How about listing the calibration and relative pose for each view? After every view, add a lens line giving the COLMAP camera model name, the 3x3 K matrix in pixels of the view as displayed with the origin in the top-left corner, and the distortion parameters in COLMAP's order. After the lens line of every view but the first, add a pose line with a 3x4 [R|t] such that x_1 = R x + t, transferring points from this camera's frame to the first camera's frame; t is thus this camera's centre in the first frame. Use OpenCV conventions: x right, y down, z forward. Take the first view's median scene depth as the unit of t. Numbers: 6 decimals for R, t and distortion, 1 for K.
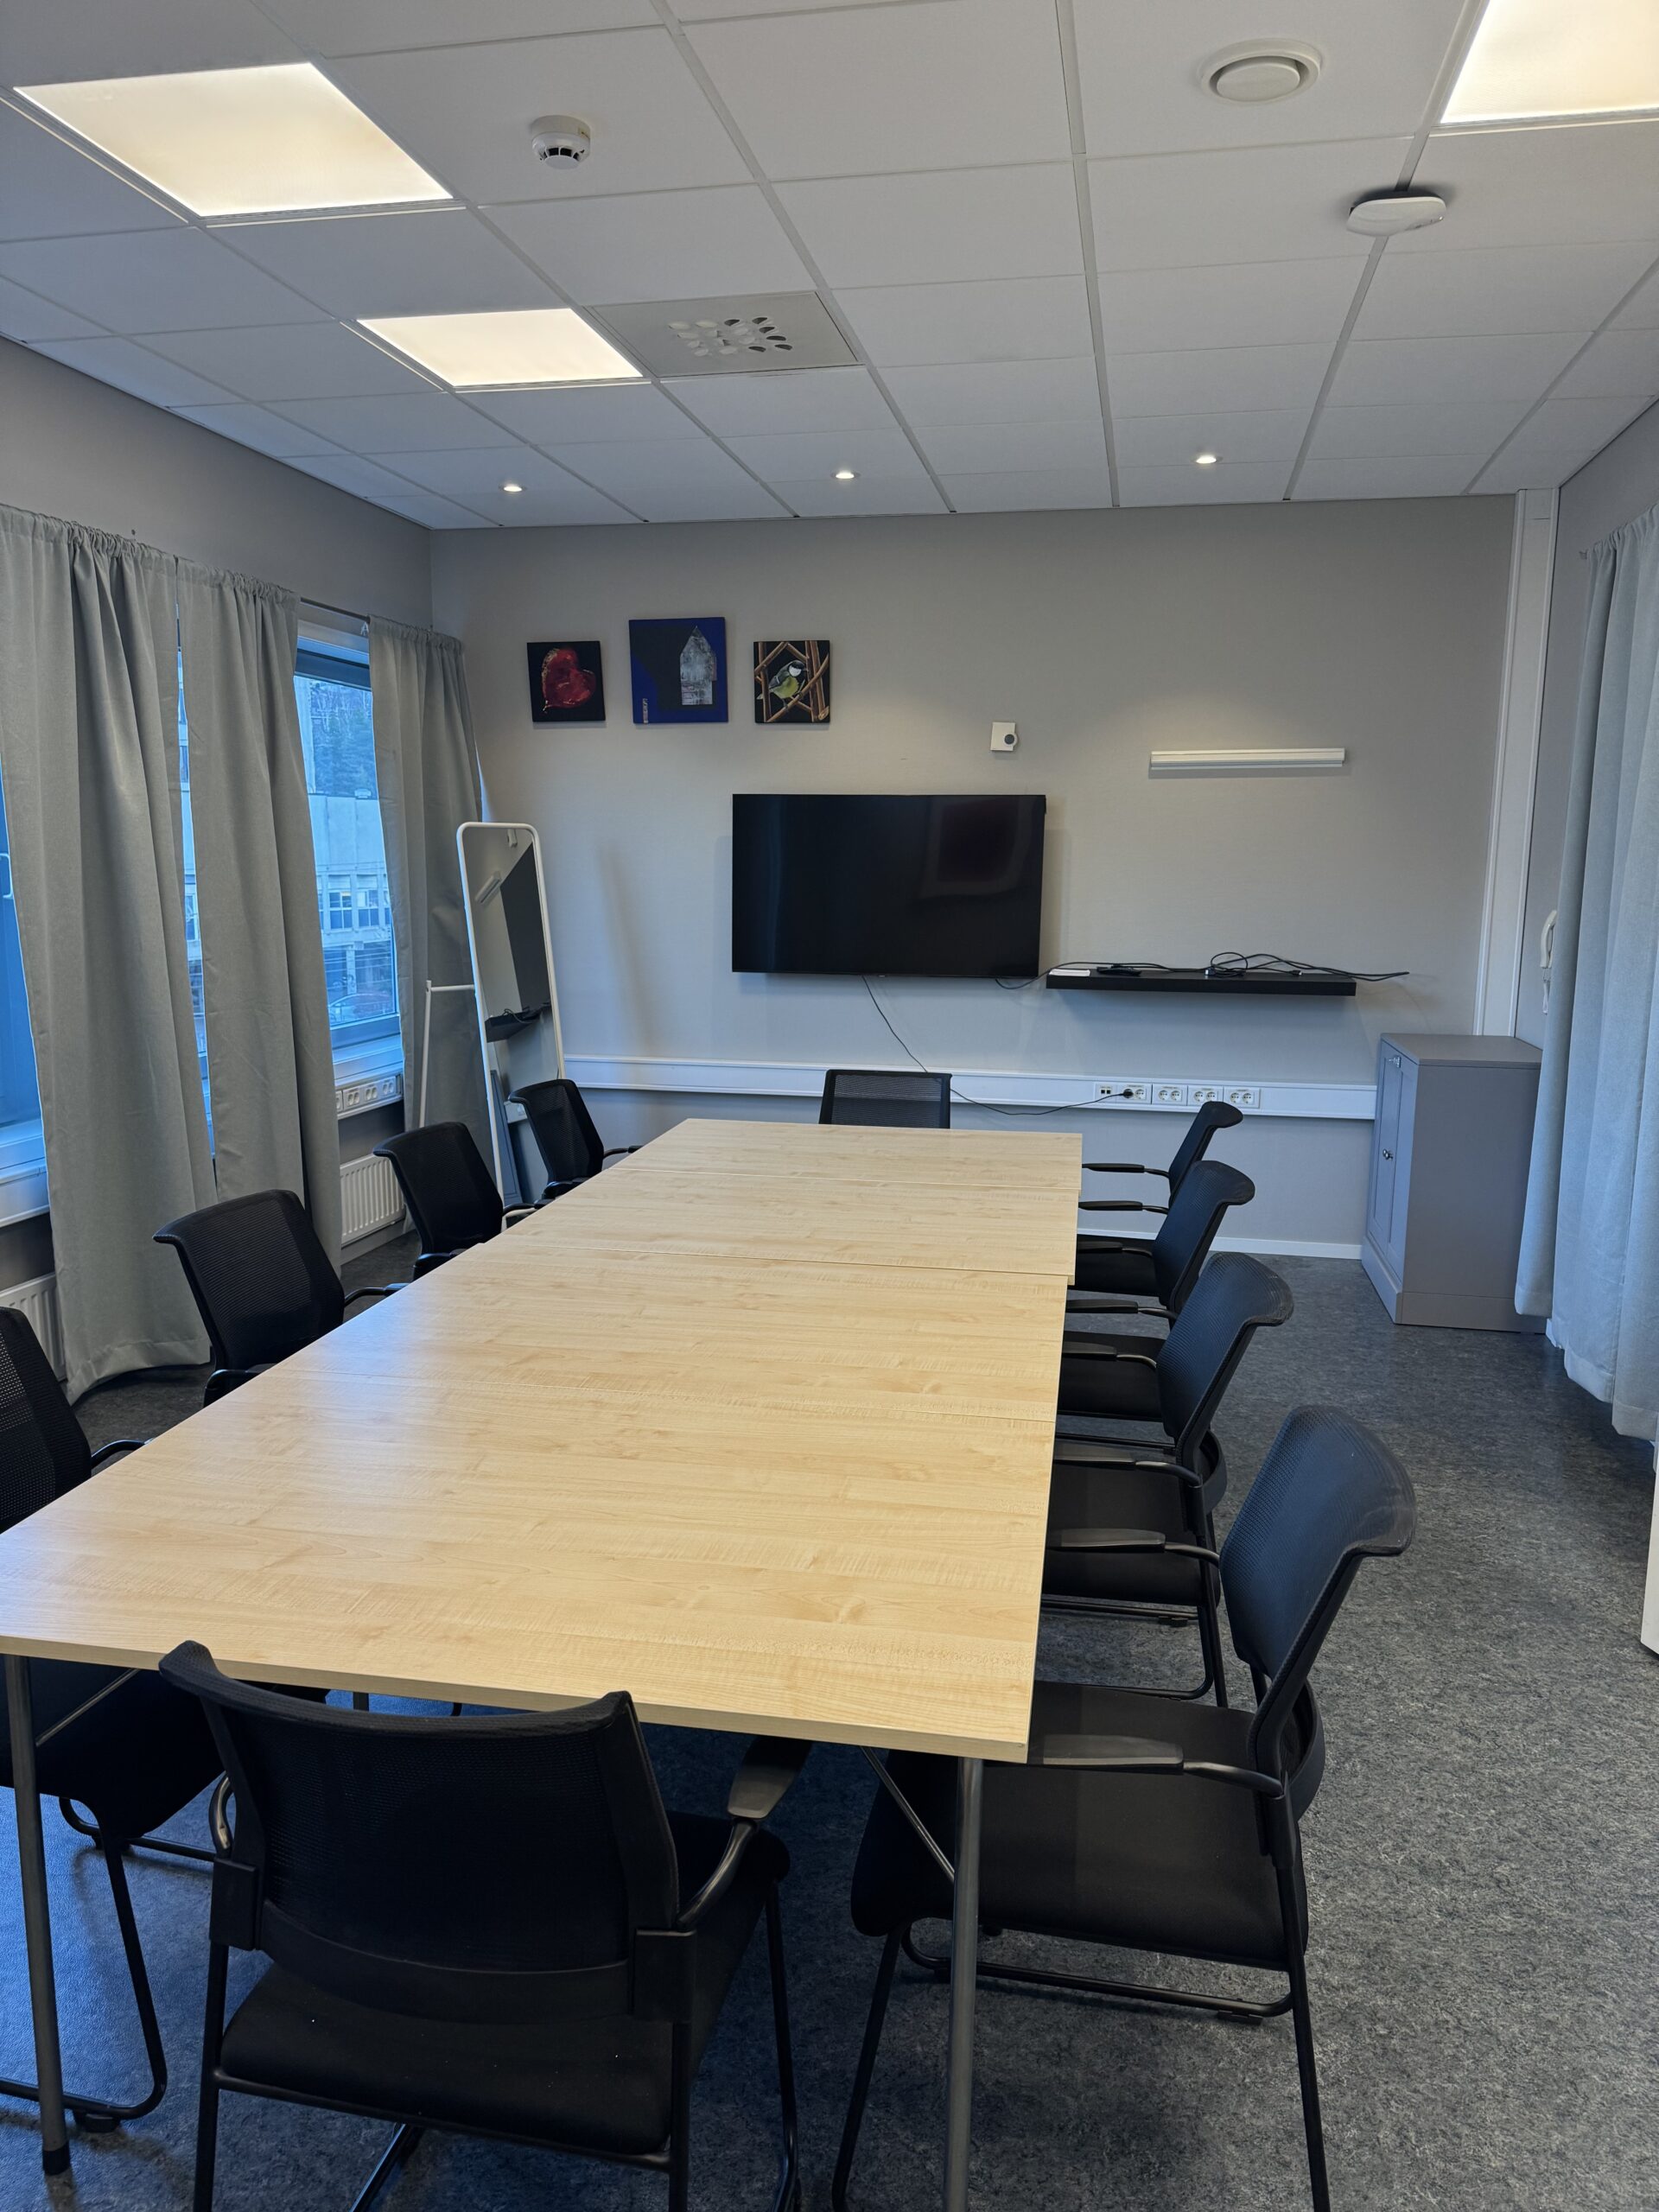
lens RADIAL K [[1555.8, 0, 836.9], [0, 1555.8, 1109.5], [0, 0, 1]] dist [0.026583, -0.026738]
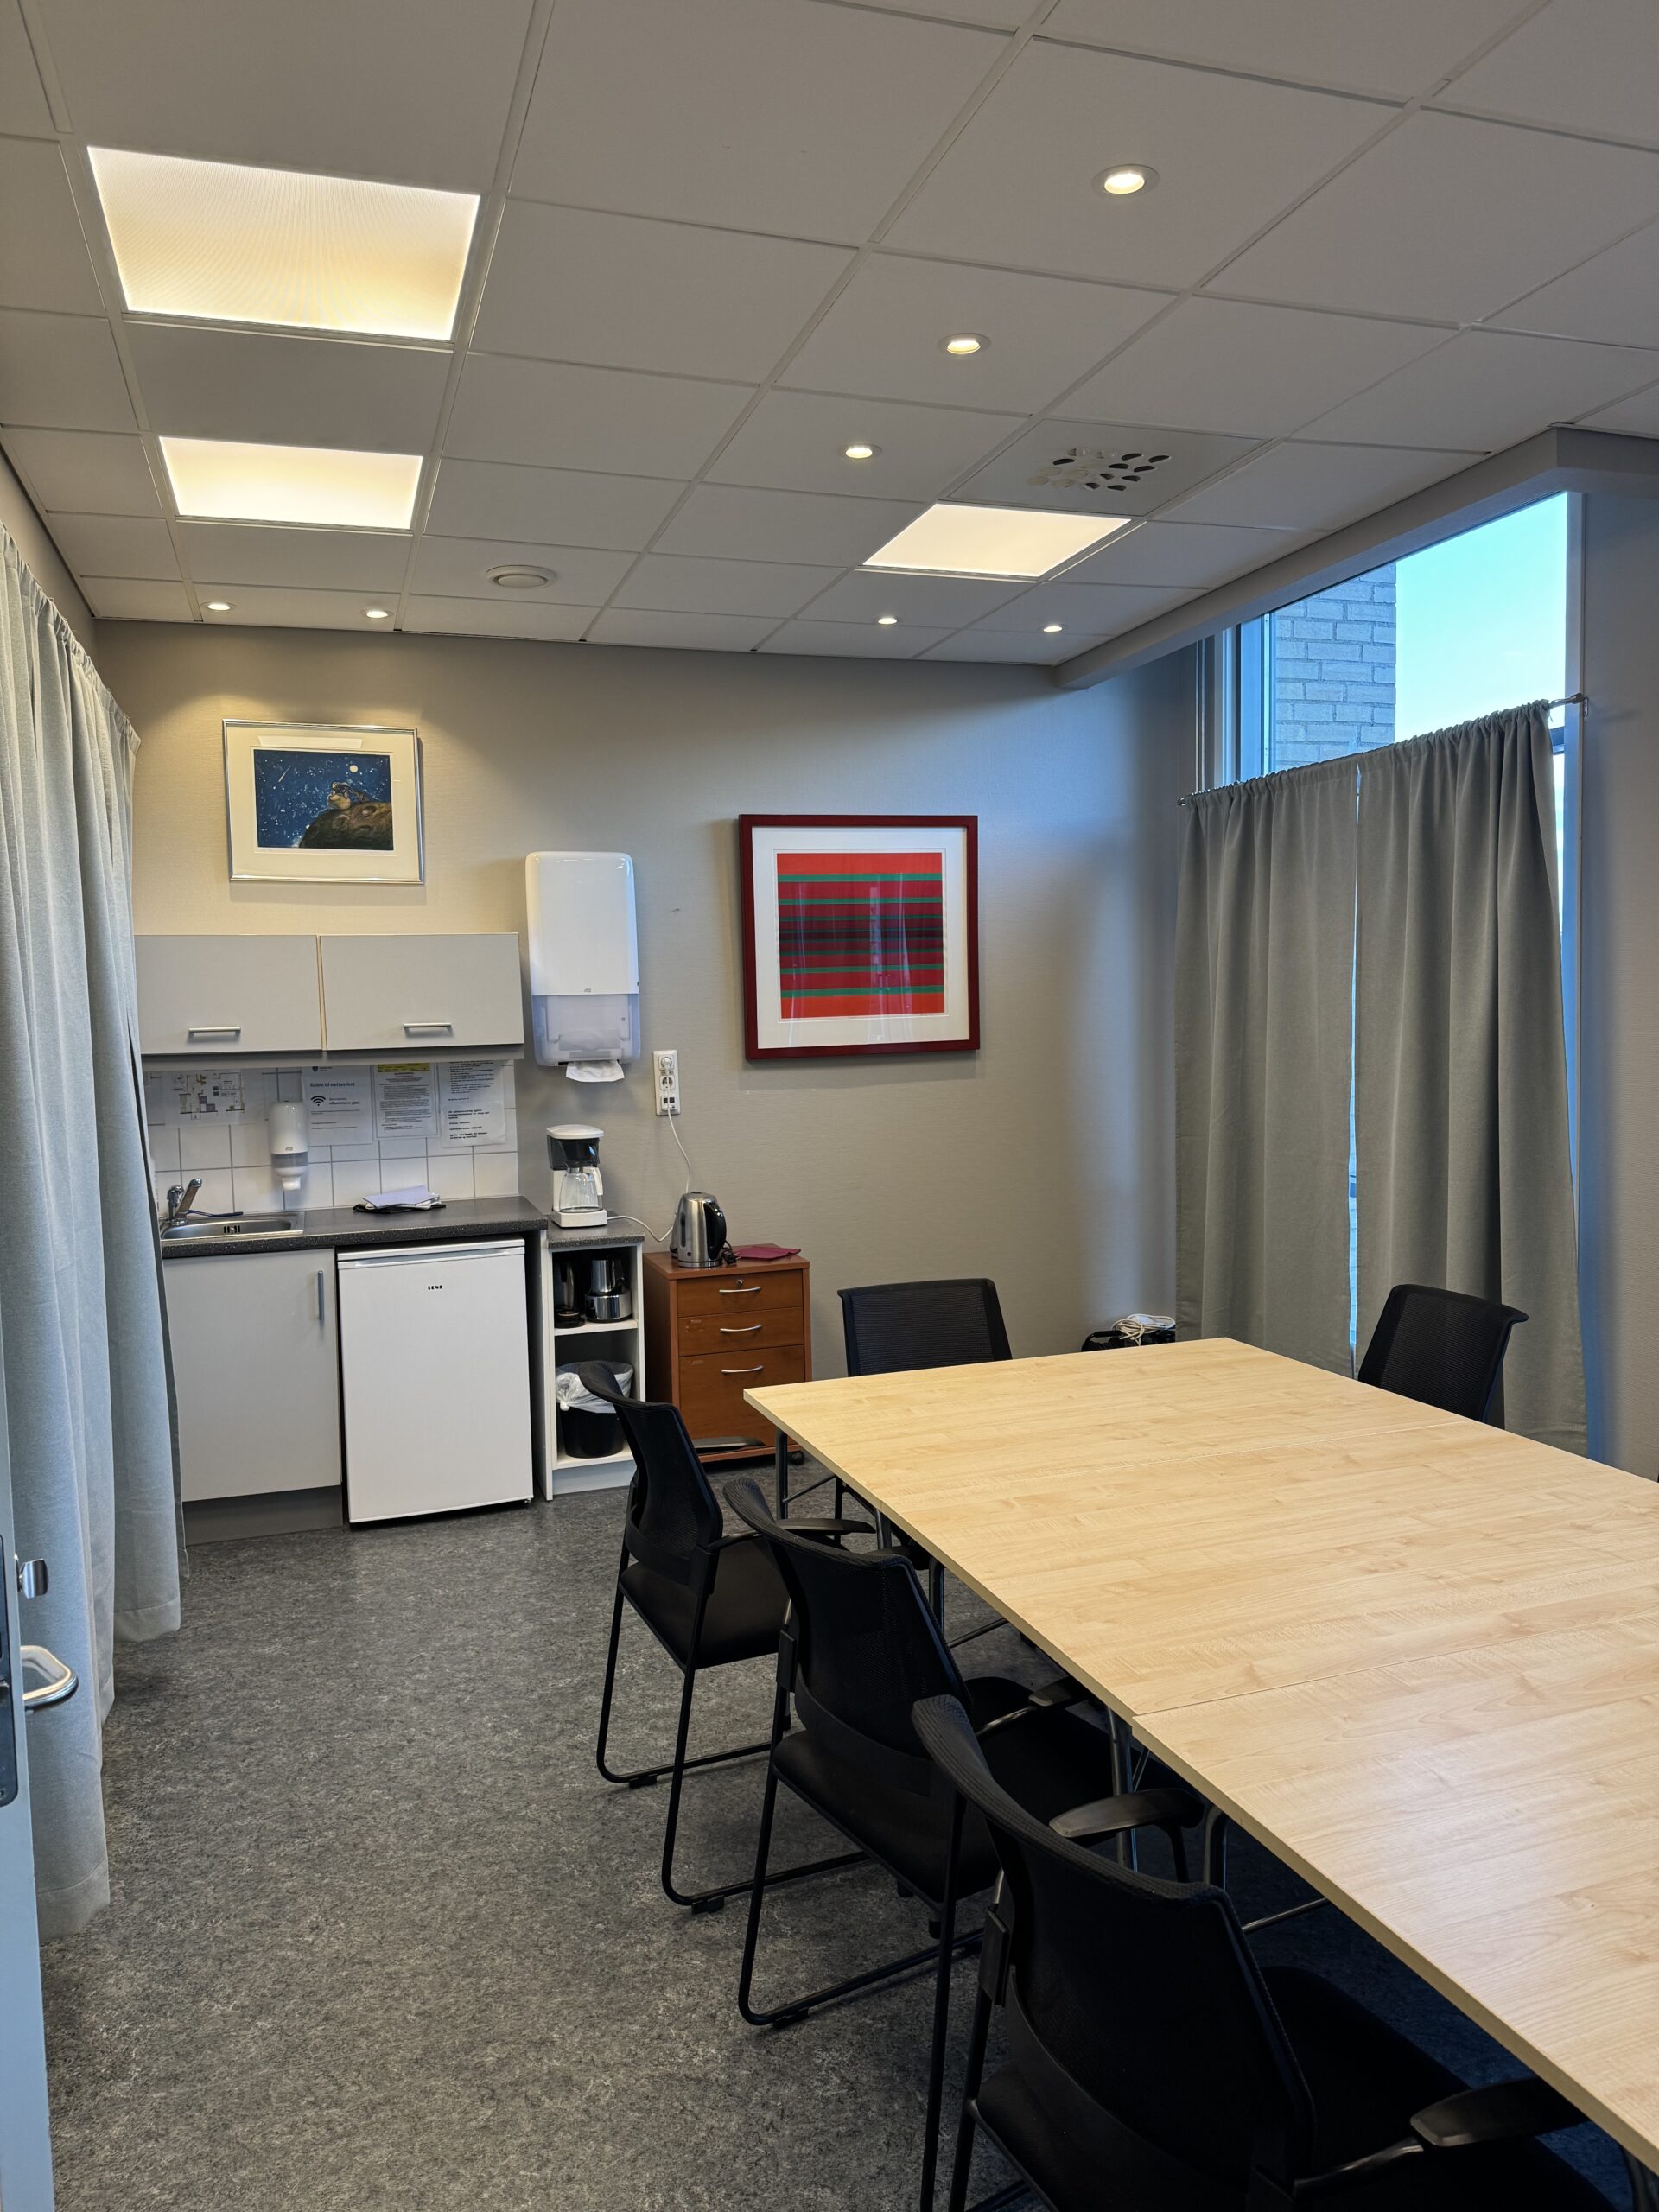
lens RADIAL K [[1555.8, 0, 835.5], [0, 1555.8, 1112.5], [0, 0, 1]] dist [0.026583, -0.026738]
pose [[-0.868288, 0.051633, -0.493365, 0.673518], [-0.062361, 0.975316, 0.211823, -0.301757], [0.492125, 0.214691, -0.843636, 1.759700]]
